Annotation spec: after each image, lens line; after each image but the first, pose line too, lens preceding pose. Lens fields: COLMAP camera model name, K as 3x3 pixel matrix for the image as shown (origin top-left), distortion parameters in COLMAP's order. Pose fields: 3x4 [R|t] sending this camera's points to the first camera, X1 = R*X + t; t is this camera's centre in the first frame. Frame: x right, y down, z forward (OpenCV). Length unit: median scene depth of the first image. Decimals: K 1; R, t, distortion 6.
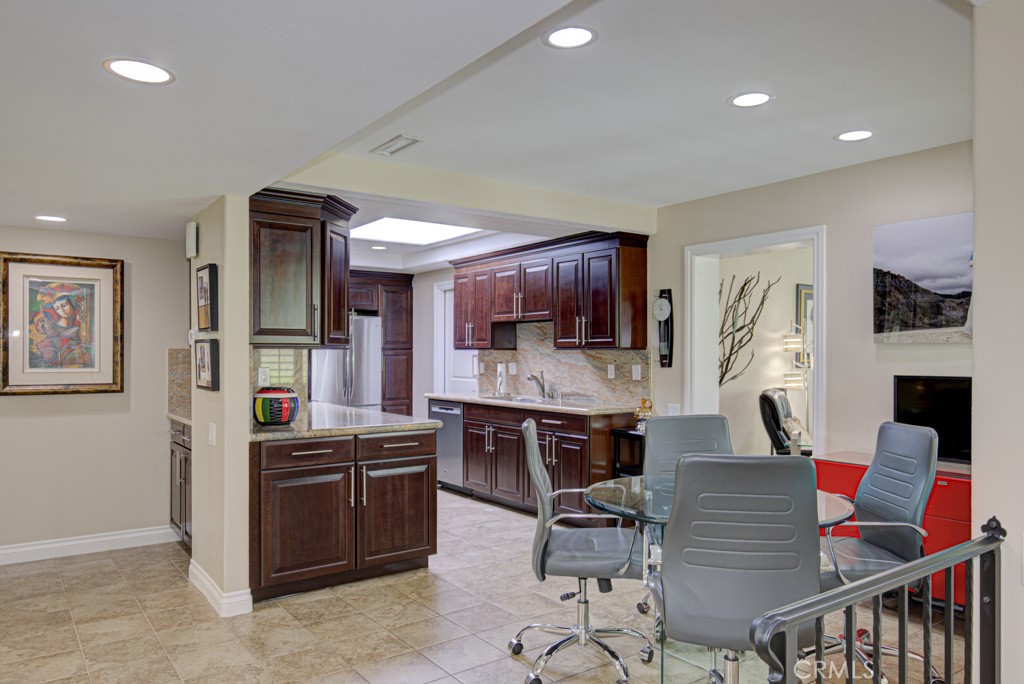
lens RADIAL K [[713.5, 0, 493.0], [0, 713.5, 354.5], [0, 0, 1]] dist [0.003249, -0.000622]
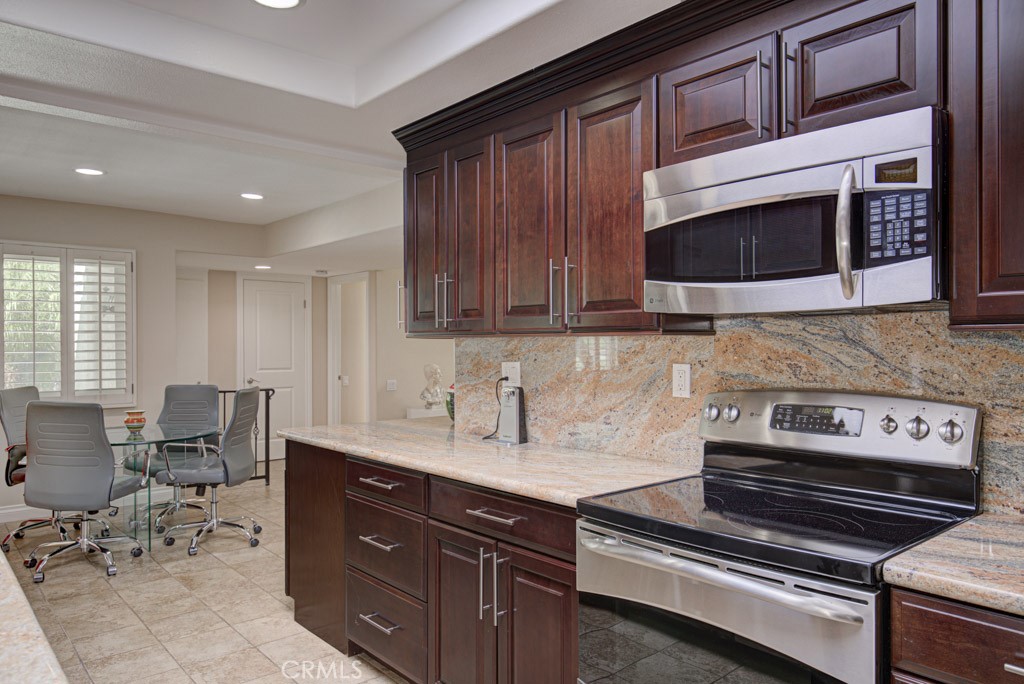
lens RADIAL K [[705.8, 0, 510.1], [0, 705.8, 342.0], [0, 0, 1]] dist [0.003367, -0.002544]
pose [[-0.994583, 0.000753, -0.103943, -0.187314], [0.000867, 0.999999, -0.001049, -0.002087], [0.103943, -0.001133, -0.994583, 1.368003]]
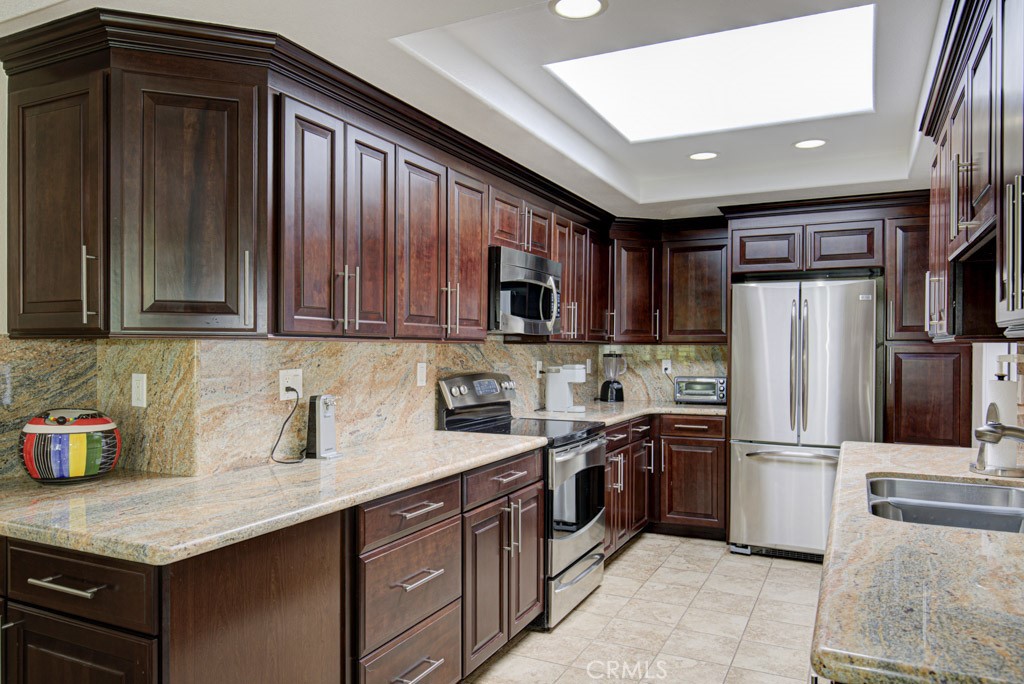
lens RADIAL K [[705.8, 0, 510.1], [0, 705.8, 342.0], [0, 0, 1]] dist [0.003367, -0.002544]
pose [[0.483847, -0.008379, -0.875112, 0.227104], [-0.002662, 0.999935, -0.011046, -0.000710], [0.875148, 0.007674, 0.483794, 0.745049]]
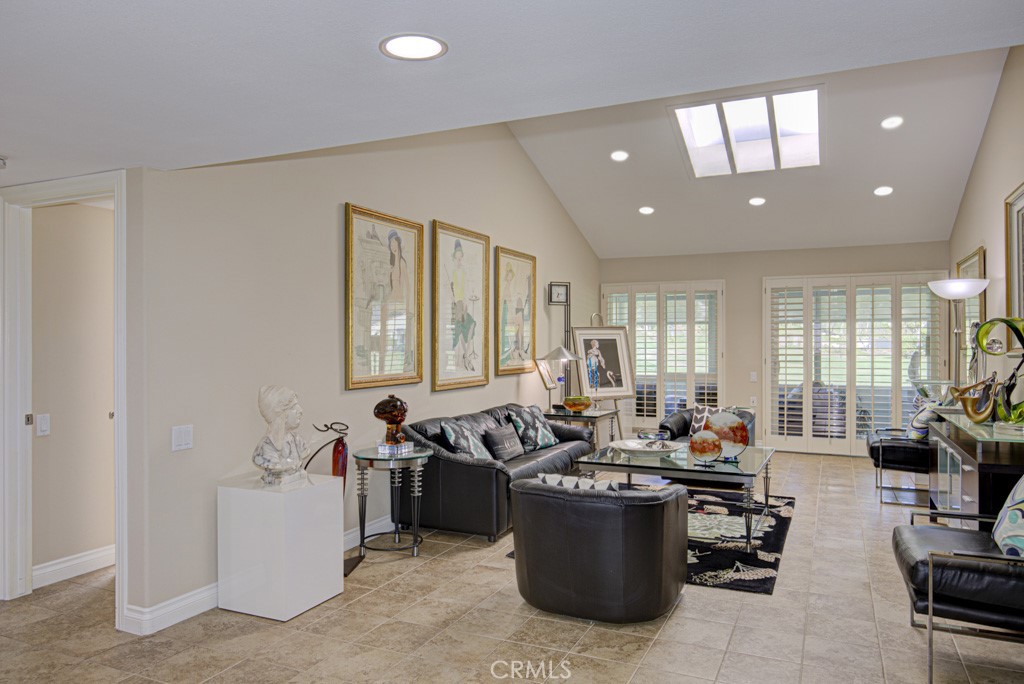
lens RADIAL K [[705.8, 0, 510.1], [0, 705.8, 342.0], [0, 0, 1]] dist [0.003367, -0.002544]
pose [[-0.863793, -0.000285, -0.503847, -0.042642], [0.000015, 1.000000, -0.000590, -0.000385], [0.503848, -0.000517, -0.863792, 0.656832]]
